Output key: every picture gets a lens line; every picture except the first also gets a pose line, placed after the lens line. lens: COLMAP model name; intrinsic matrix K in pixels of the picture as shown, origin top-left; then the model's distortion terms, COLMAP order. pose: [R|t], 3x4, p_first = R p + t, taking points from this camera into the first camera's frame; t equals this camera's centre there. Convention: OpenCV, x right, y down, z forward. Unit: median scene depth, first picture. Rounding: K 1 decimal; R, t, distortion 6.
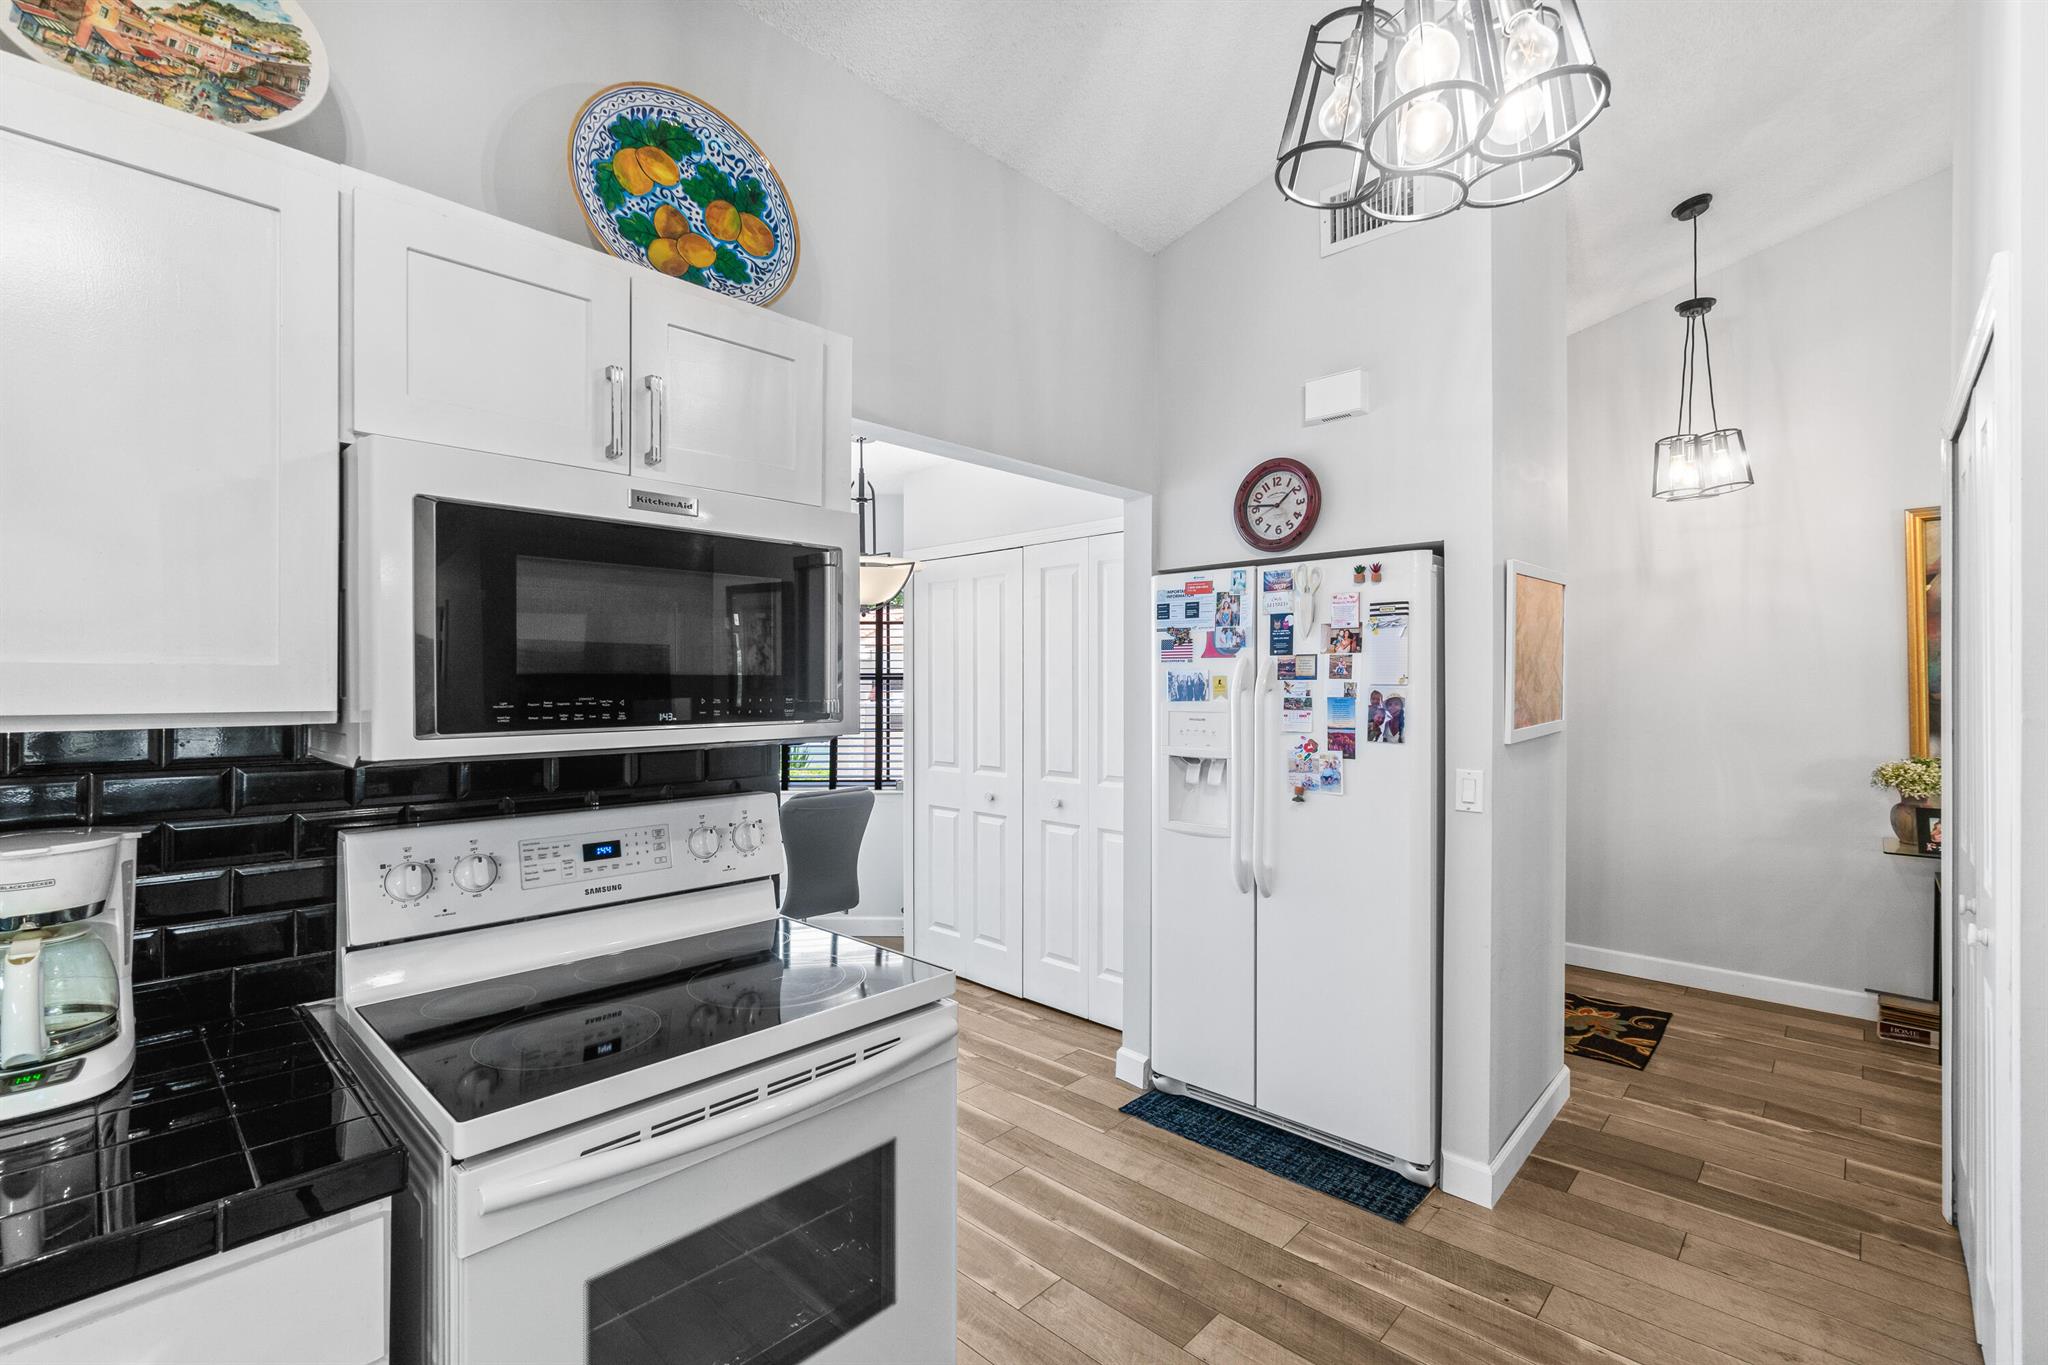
lens RADIAL K [[906.2, 0, 1024.4], [0, 906.2, 681.5], [0, 0, 1]] dist [-0.000642, 0.000362]
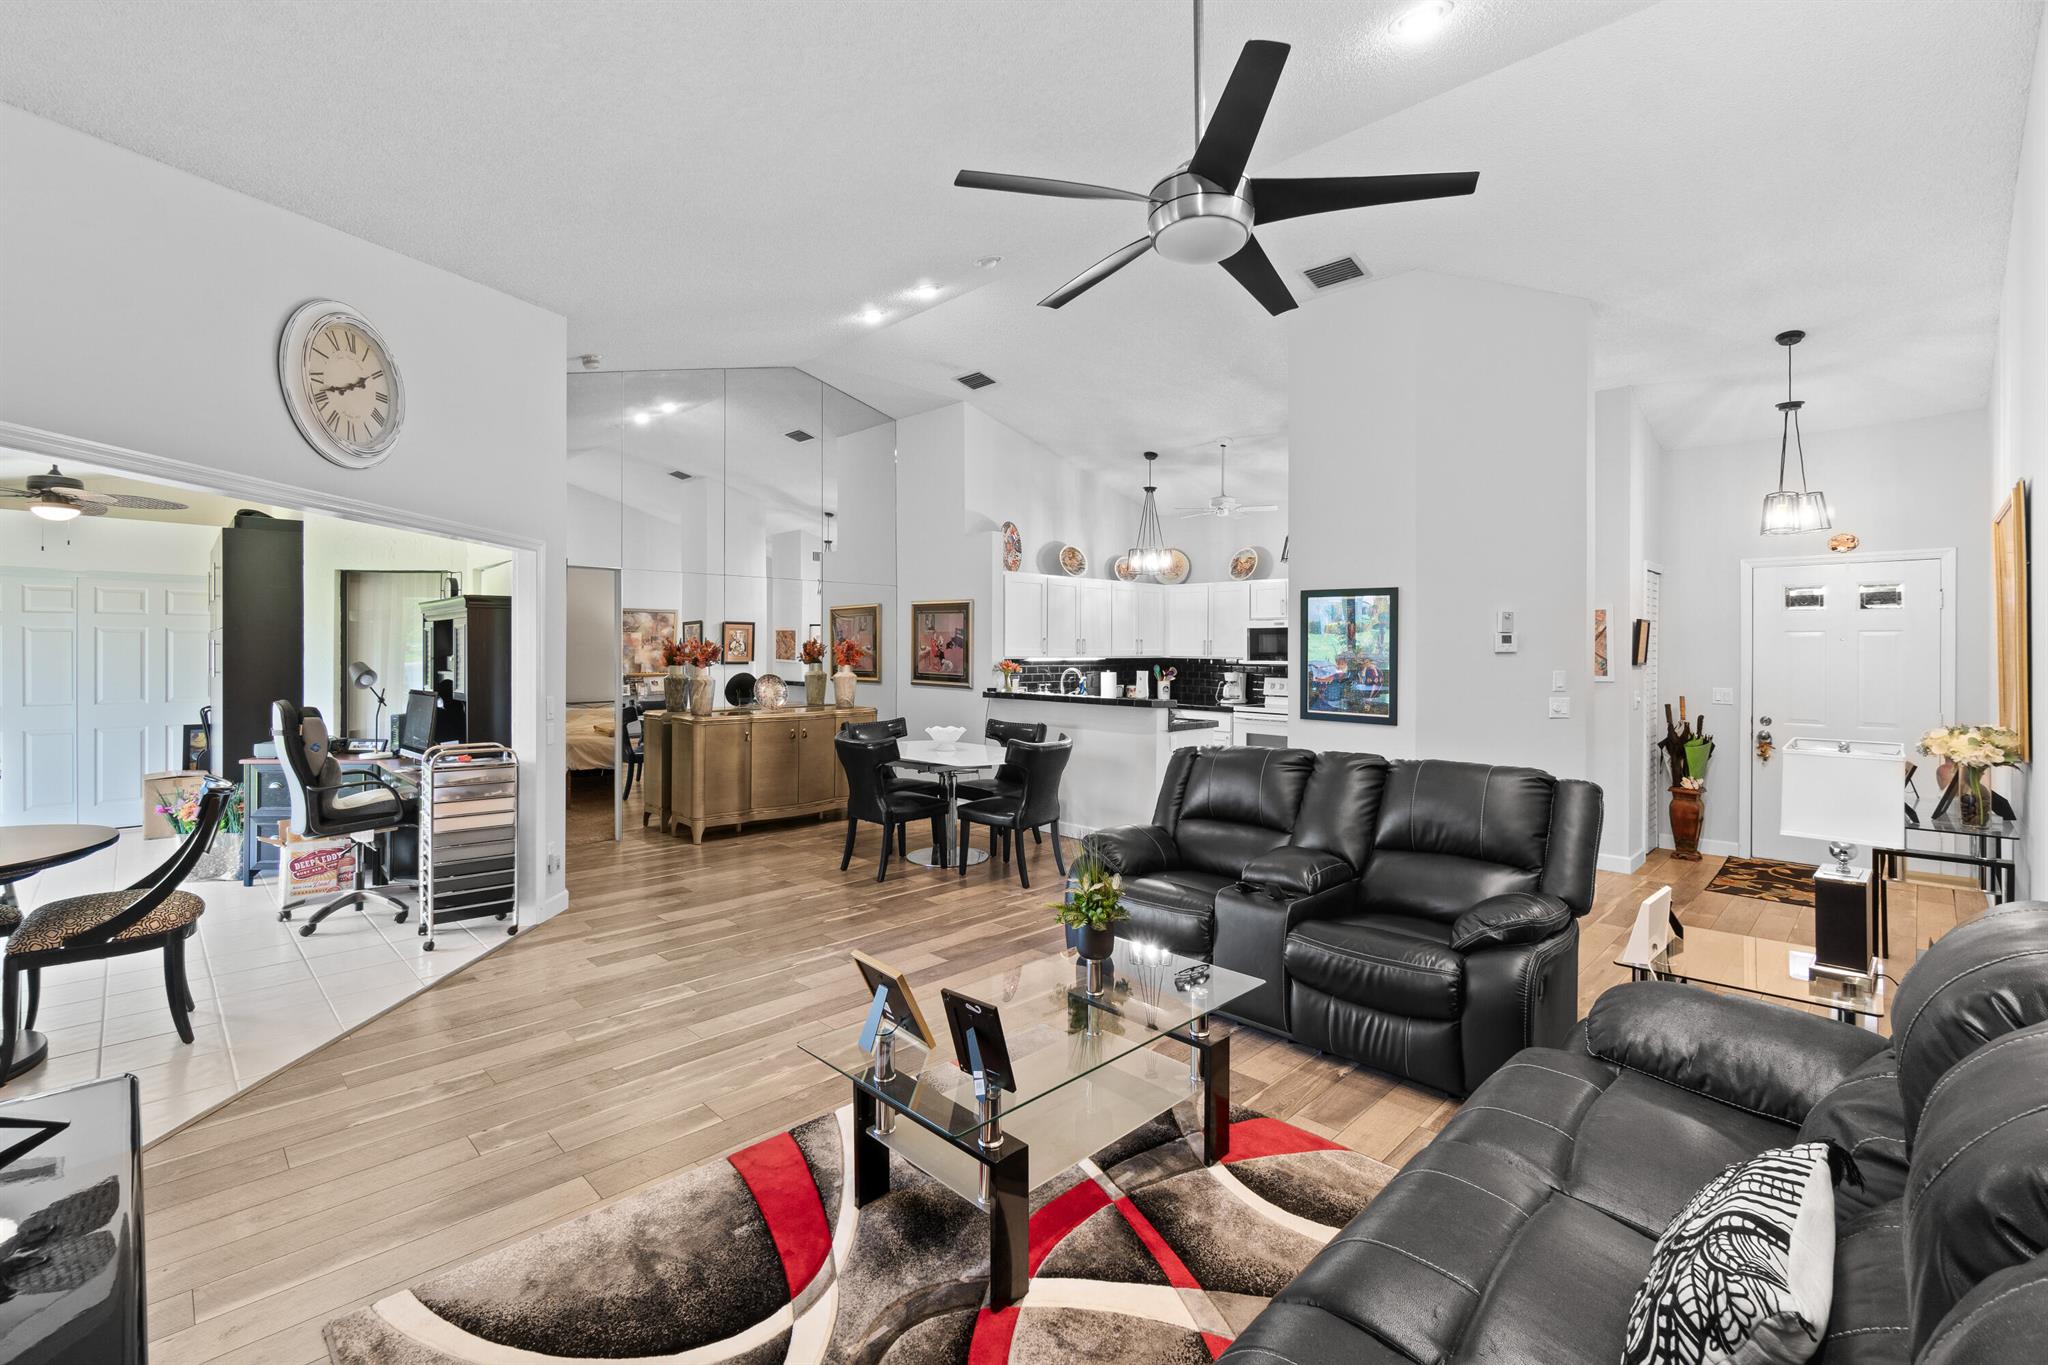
lens RADIAL K [[886.9, 0, 1025.5], [0, 886.9, 651.2], [0, 0, 1]] dist [-0.004857, -0.000329]
pose [[-0.025908, 0.005825, -0.999647, 4.177546], [-0.001575, 0.999982, 0.005868, -0.036747], [0.999663, 0.001727, -0.025899, -0.390701]]
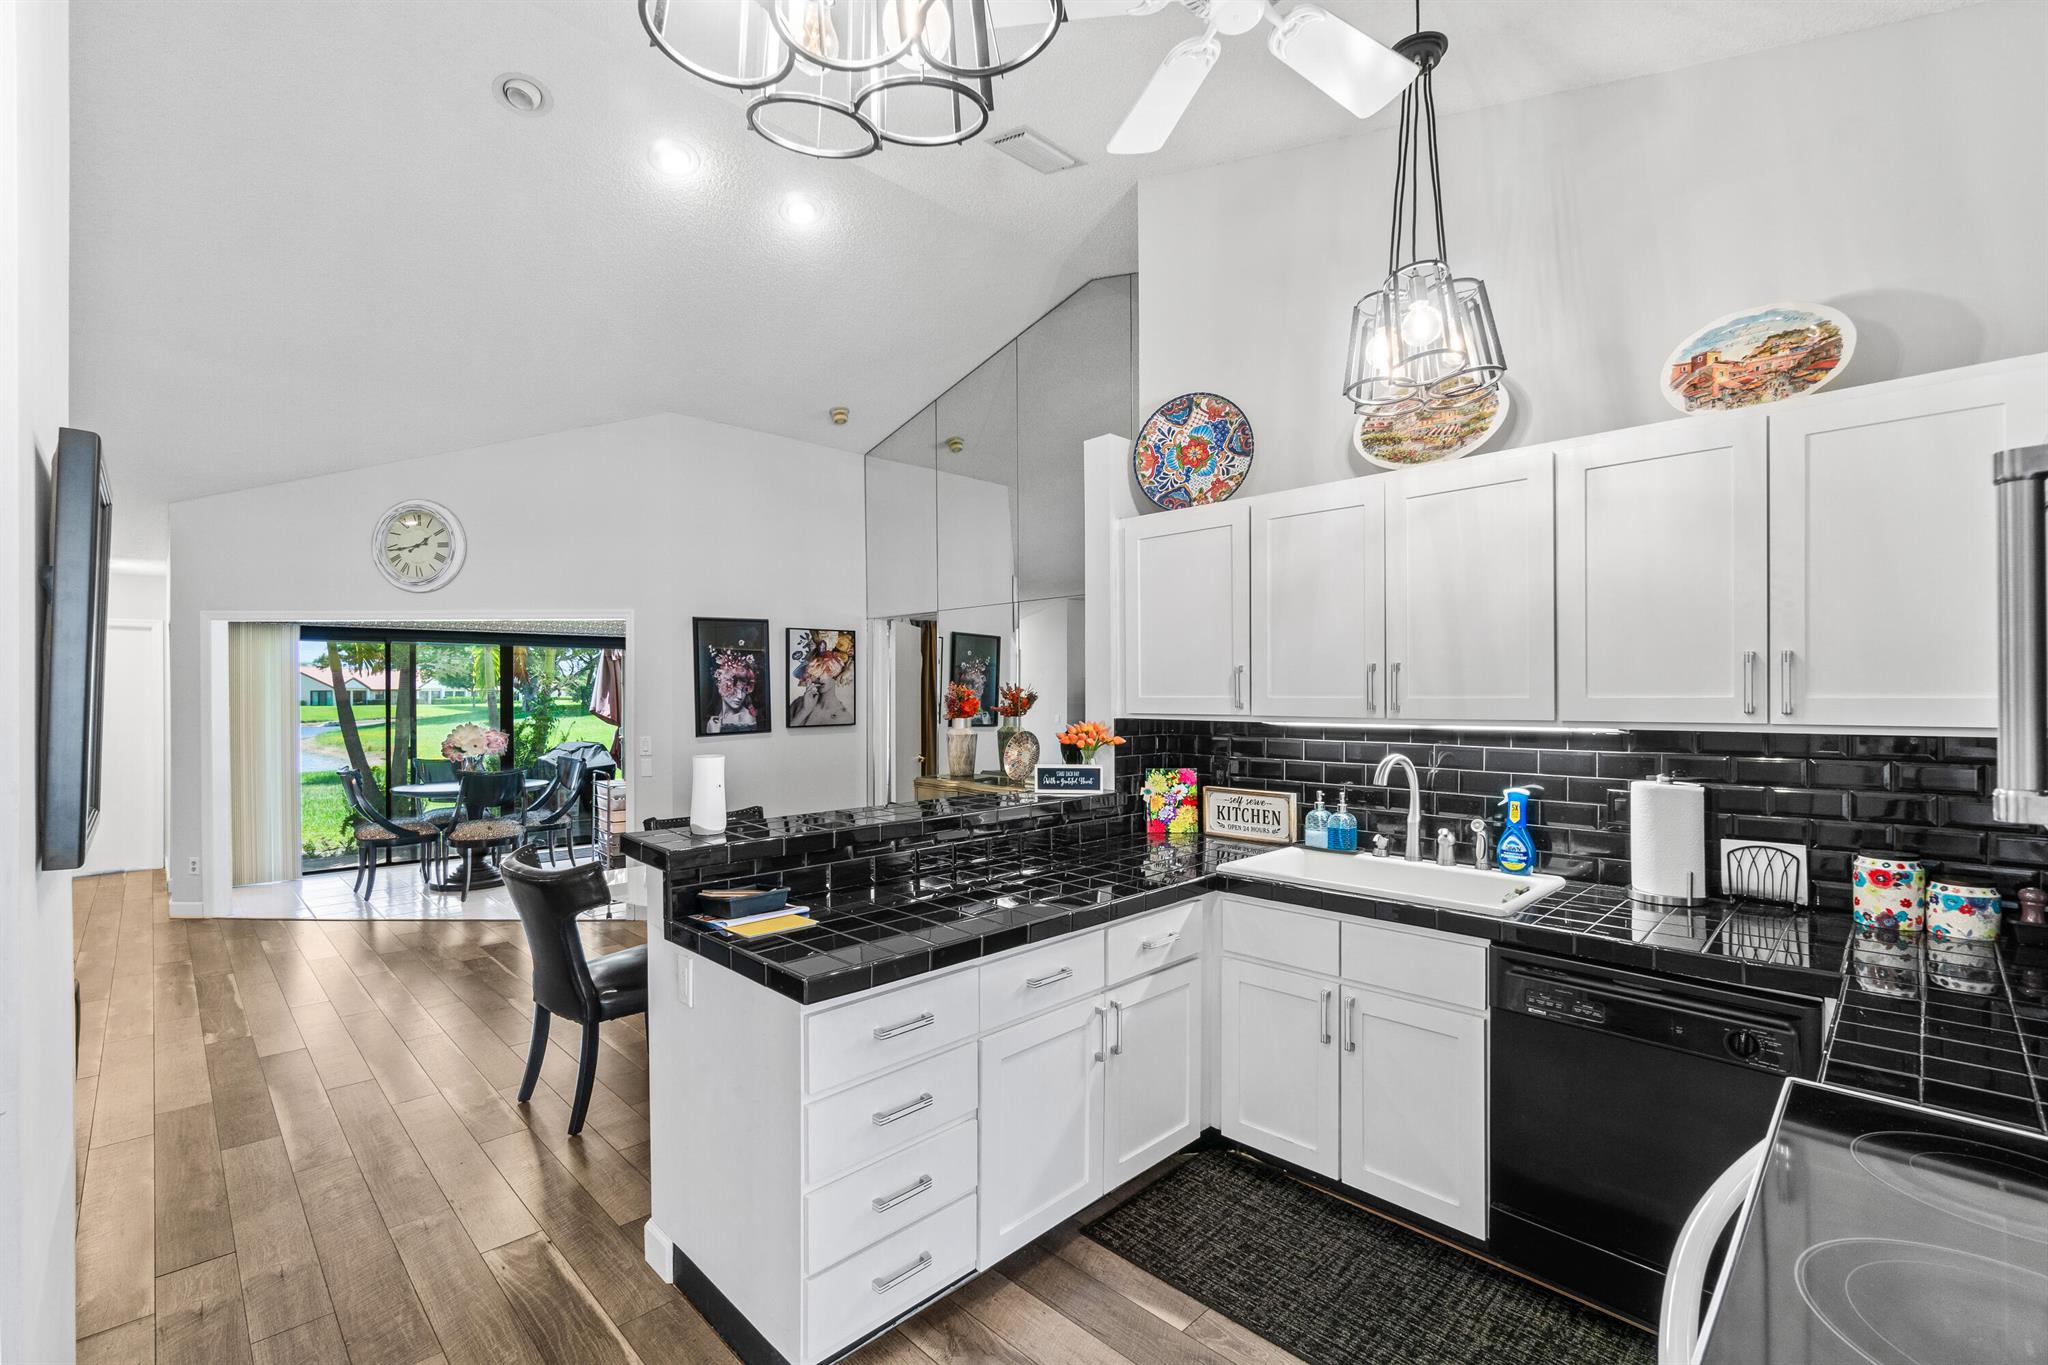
lens RADIAL K [[895.9, 0, 1023.5], [0, 895.9, 698.5], [0, 0, 1]] dist [-0.003354, 0.000318]
pose [[-0.999297, 0.004417, 0.037242, 0.205839], [0.004499, 0.999988, 0.002112, -0.021031], [-0.037232, 0.002278, -0.999304, 1.244384]]
